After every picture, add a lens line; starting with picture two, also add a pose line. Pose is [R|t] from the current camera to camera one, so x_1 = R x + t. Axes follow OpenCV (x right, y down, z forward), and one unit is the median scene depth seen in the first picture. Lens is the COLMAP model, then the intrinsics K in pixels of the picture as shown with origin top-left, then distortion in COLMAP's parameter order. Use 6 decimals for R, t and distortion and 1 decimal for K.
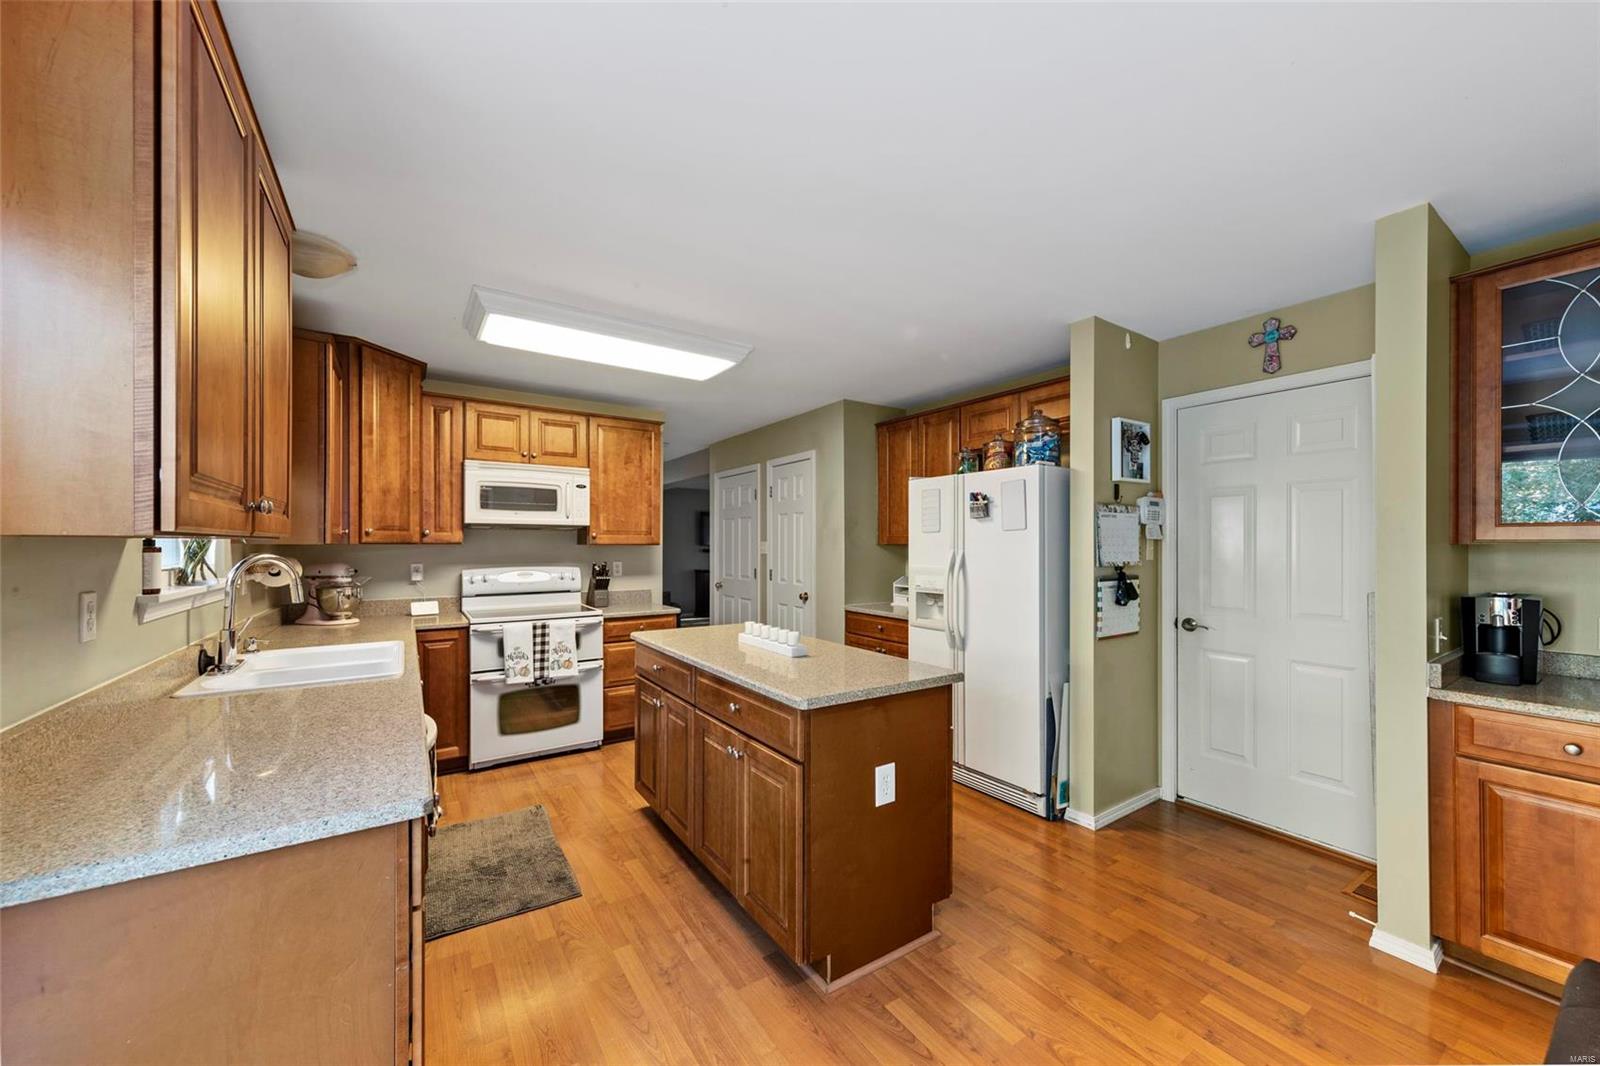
lens RADIAL K [[591.6, 0, 806.0], [0, 591.6, 544.2], [0, 0, 1]] dist [0.002915, 0.000043]
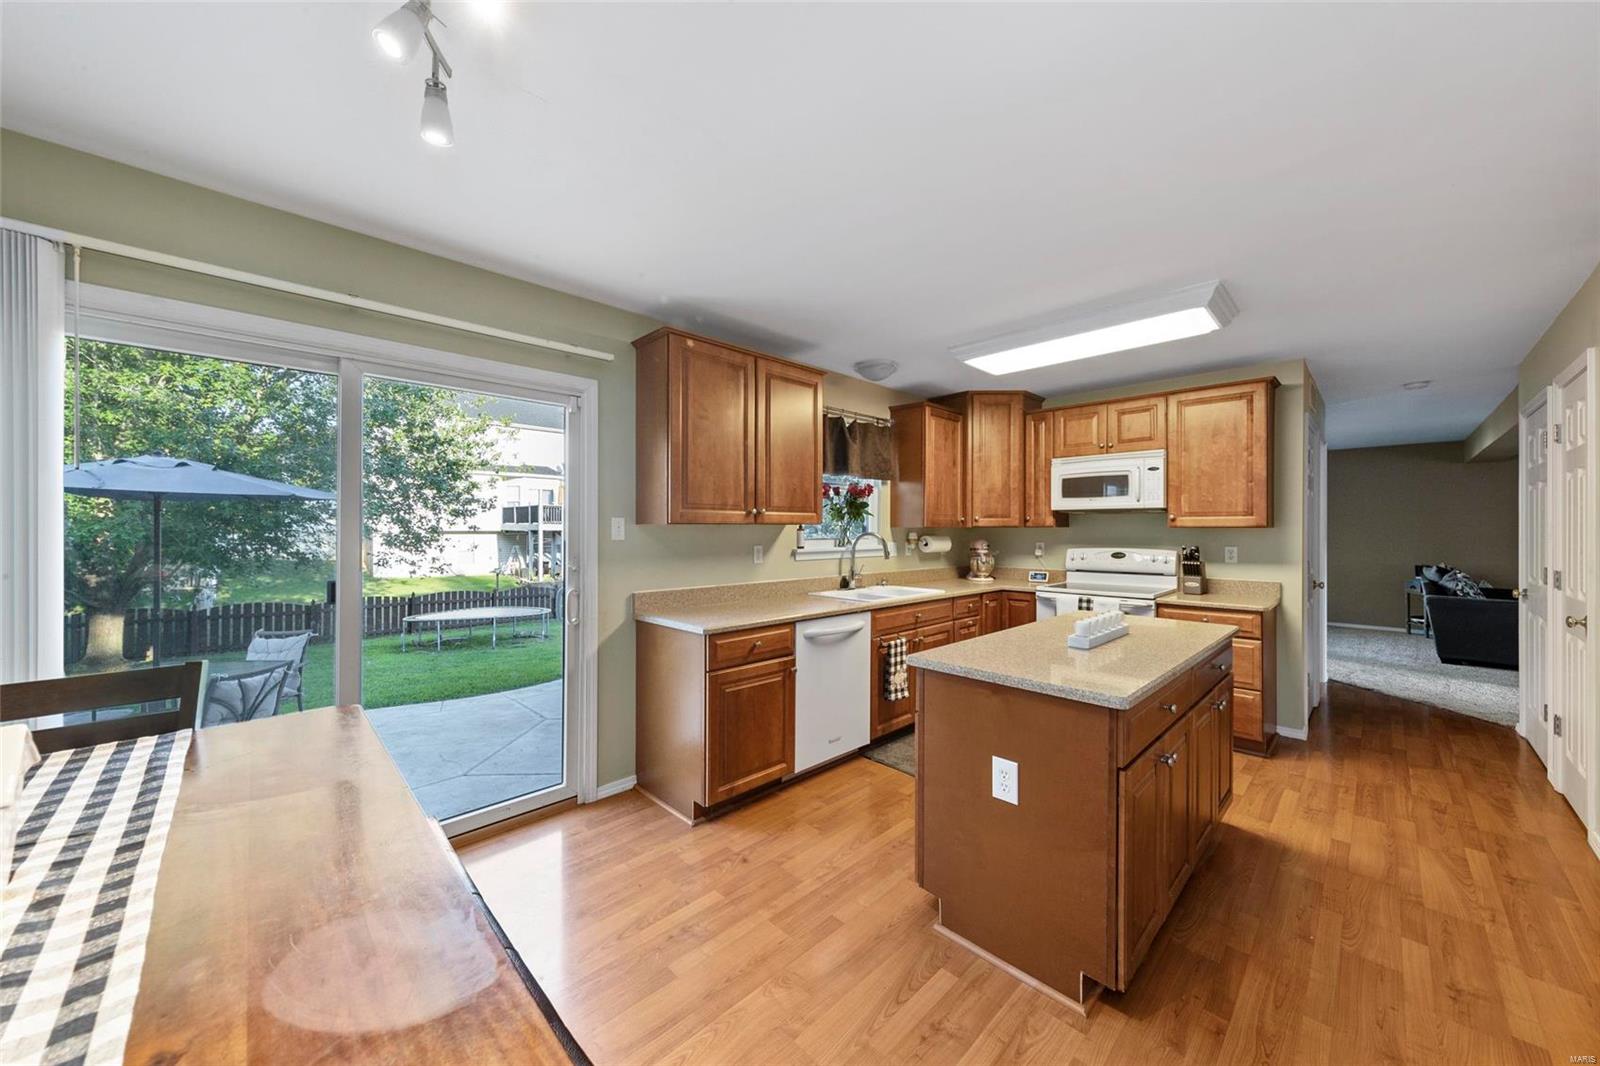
lens RADIAL K [[572.1, 0, 801.4], [0, 572.1, 525.2], [0, 0, 1]] dist [-0.000837, 0.000808]
pose [[0.181494, -0.008172, -0.983358, 0.494358], [0.001415, 0.999967, -0.008049, 0.004357], [0.983391, 0.000070, 0.181500, 0.263619]]
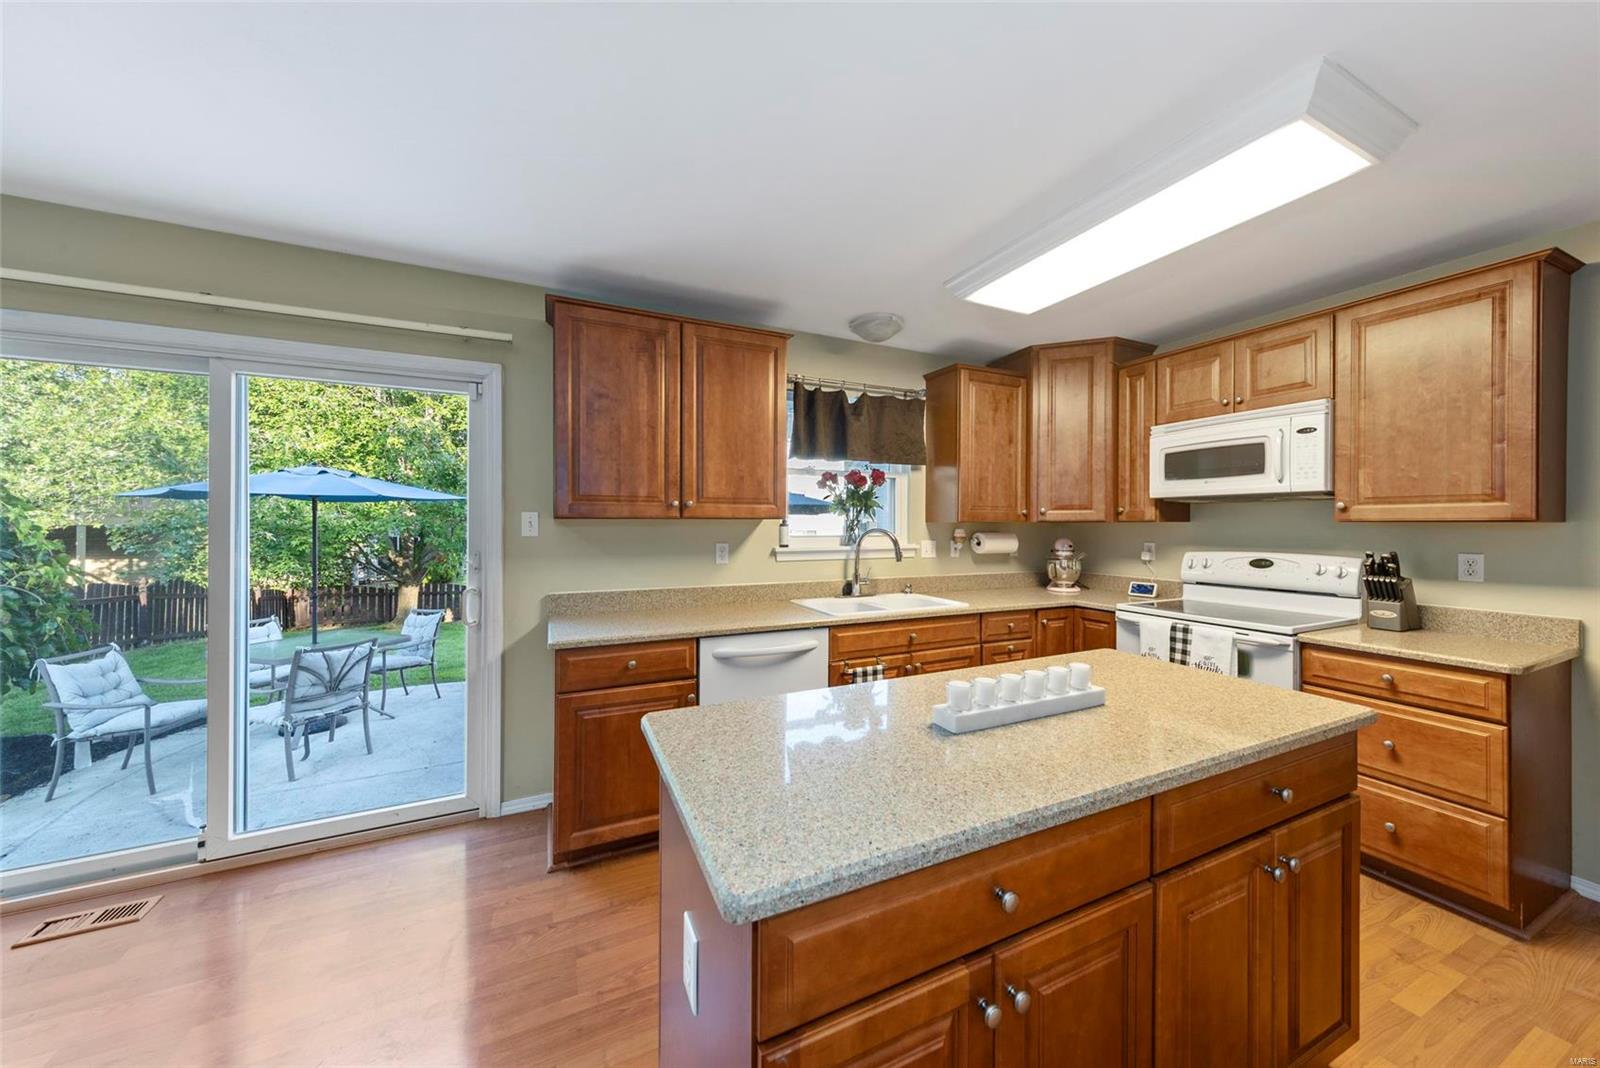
lens RADIAL K [[545.6, 0, 805.6], [0, 545.6, 522.3], [0, 0, 1]] dist [0.001742, -0.000453]
pose [[-0.156251, -0.005828, -0.987700, 0.309258], [0.000866, 0.999981, -0.006037, 0.004960], [0.987717, -0.001799, -0.156243, 0.603315]]
